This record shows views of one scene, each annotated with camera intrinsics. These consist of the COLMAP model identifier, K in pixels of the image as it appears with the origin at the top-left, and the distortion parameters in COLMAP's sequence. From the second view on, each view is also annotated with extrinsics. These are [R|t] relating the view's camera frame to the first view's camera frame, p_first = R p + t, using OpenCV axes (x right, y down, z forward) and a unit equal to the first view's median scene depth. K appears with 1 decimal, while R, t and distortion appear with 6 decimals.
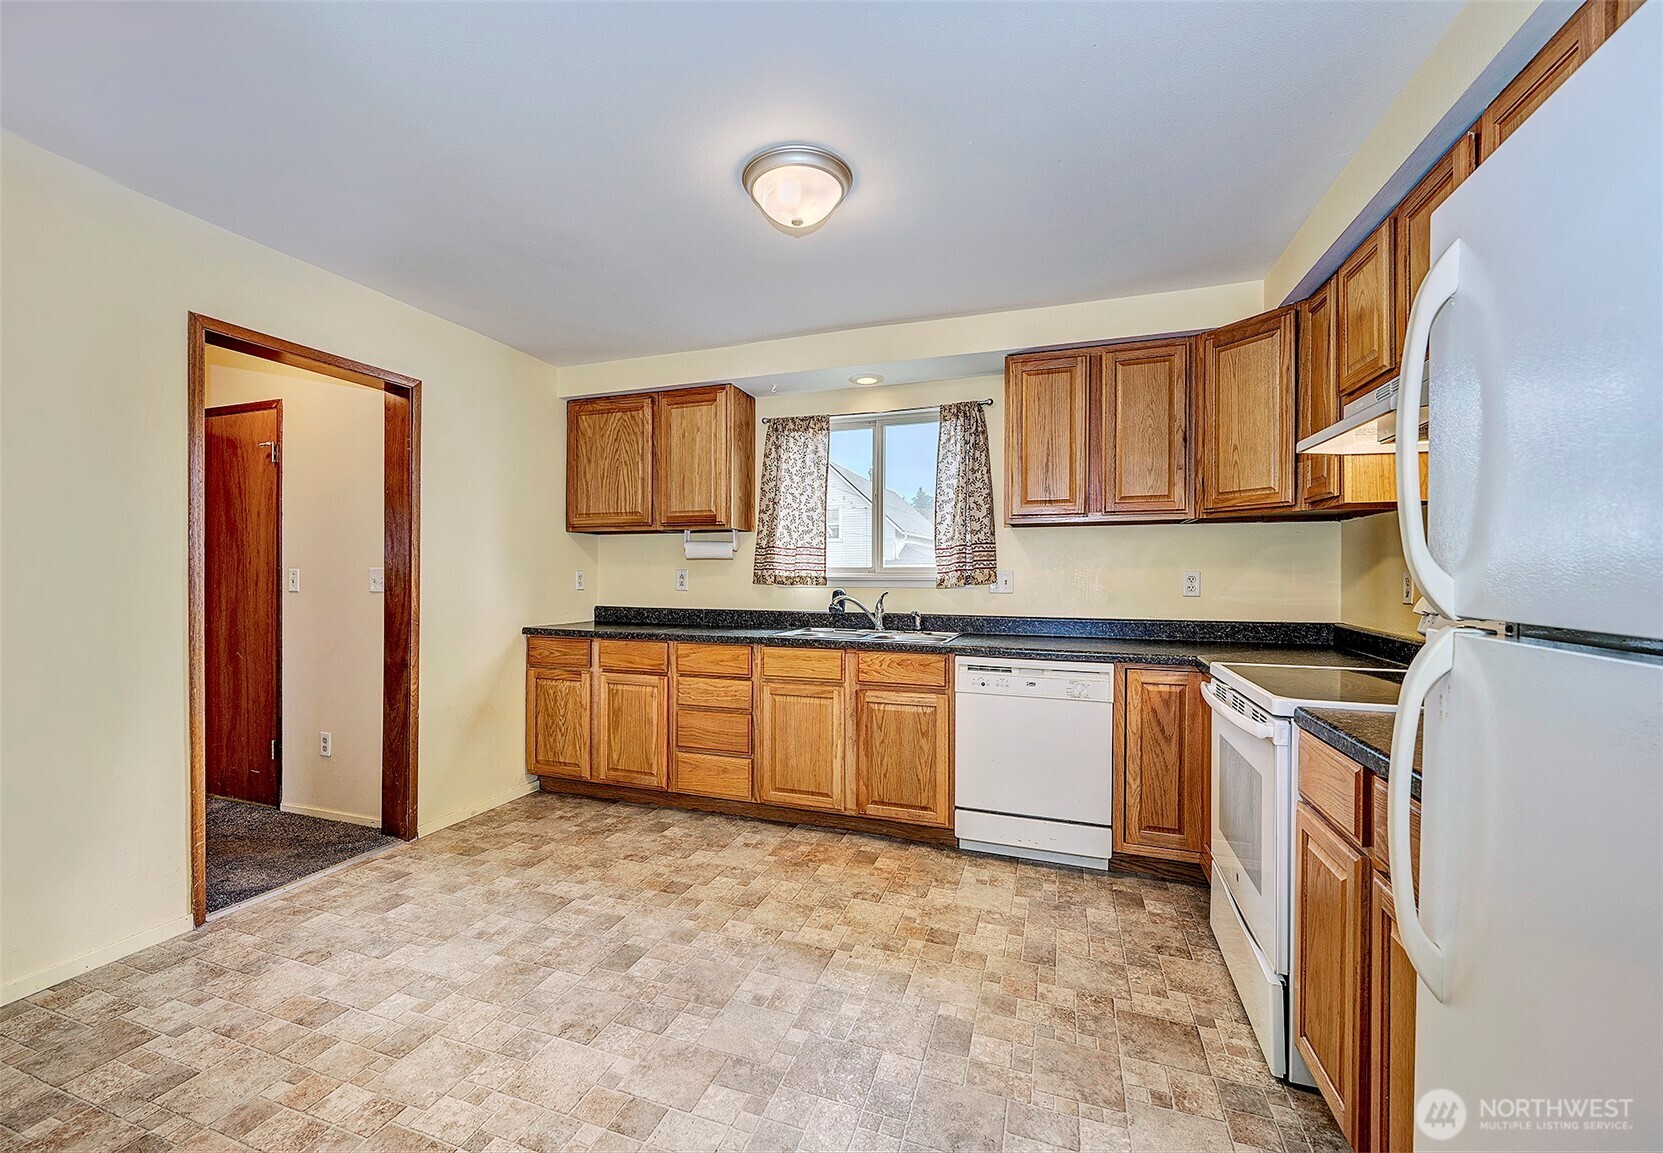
lens RADIAL K [[662.8, 0, 778.1], [0, 662.8, 571.2], [0, 0, 1]] dist [0.000256, 0.000042]
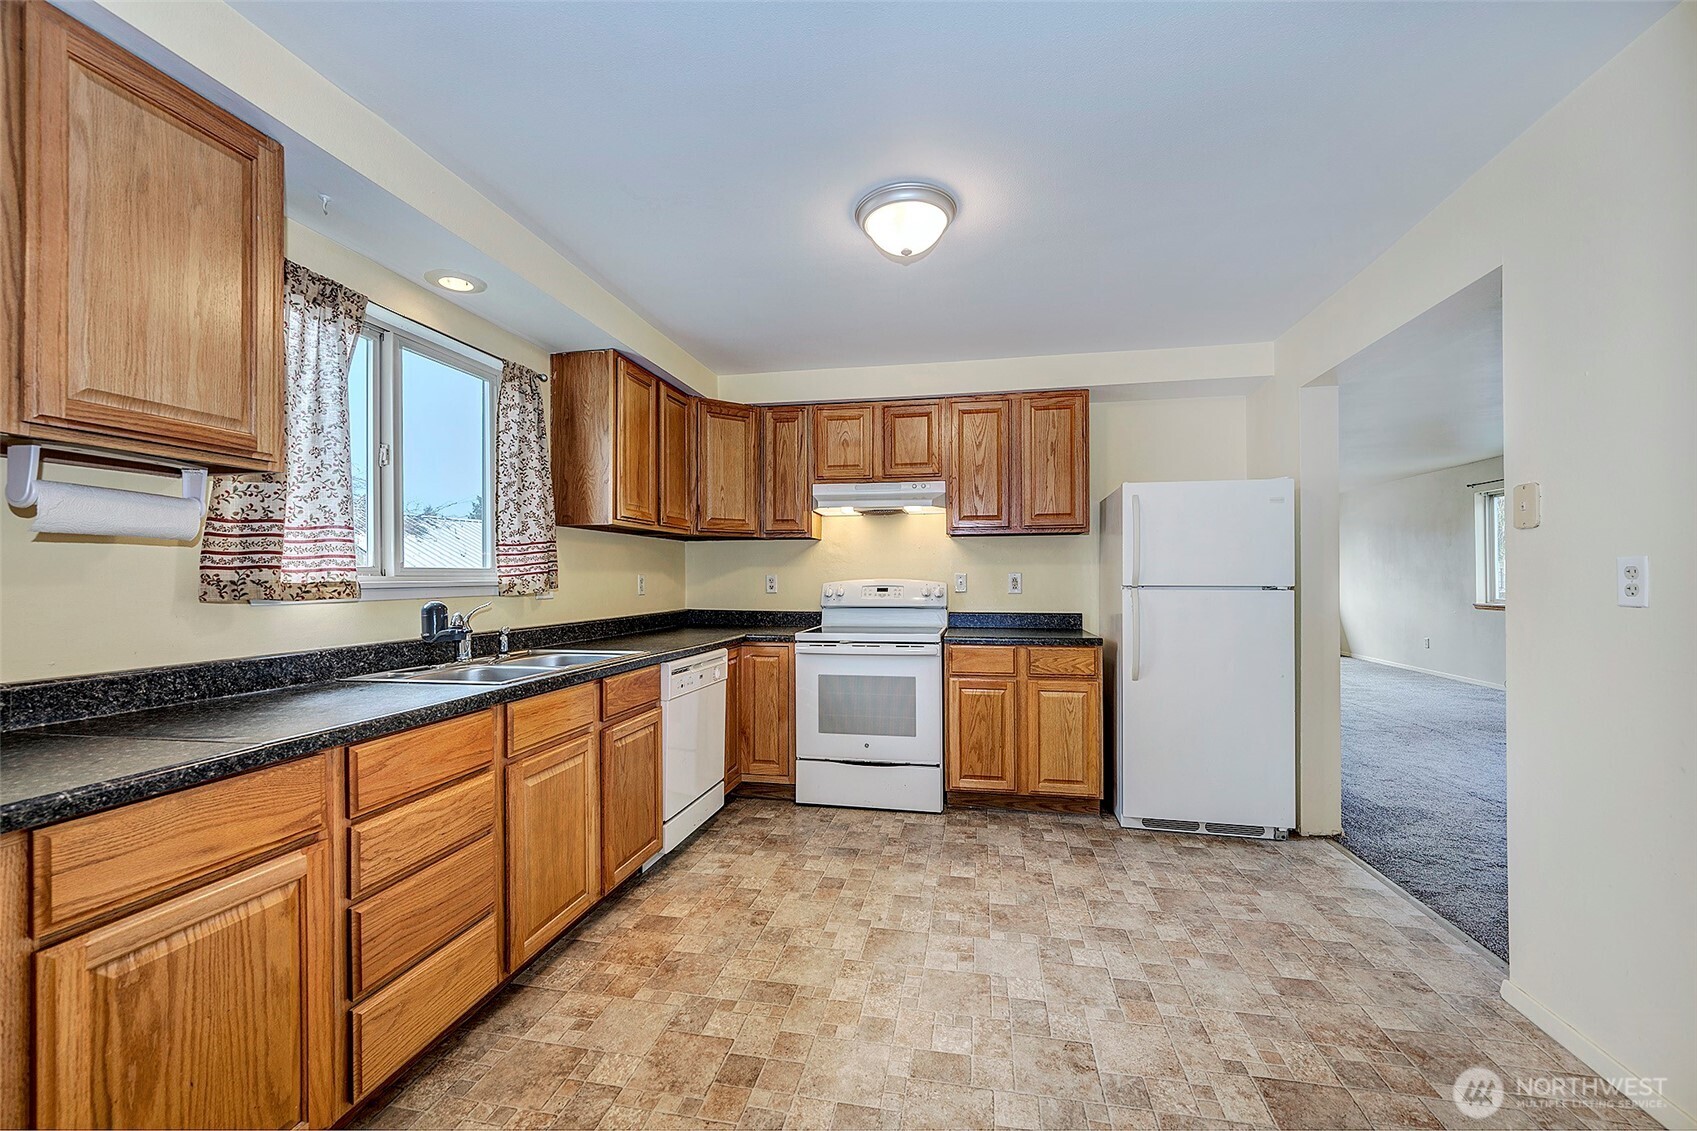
lens RADIAL K [[678.9, 0, 848.5], [0, 678.9, 565.5], [0, 0, 1]] dist [-0.000165, 0.000031]
pose [[-0.171747, 0.016011, 0.985011, -0.710129], [0.001605, 0.999871, -0.015972, 0.004471], [-0.985140, -0.001162, -0.171750, 0.875569]]
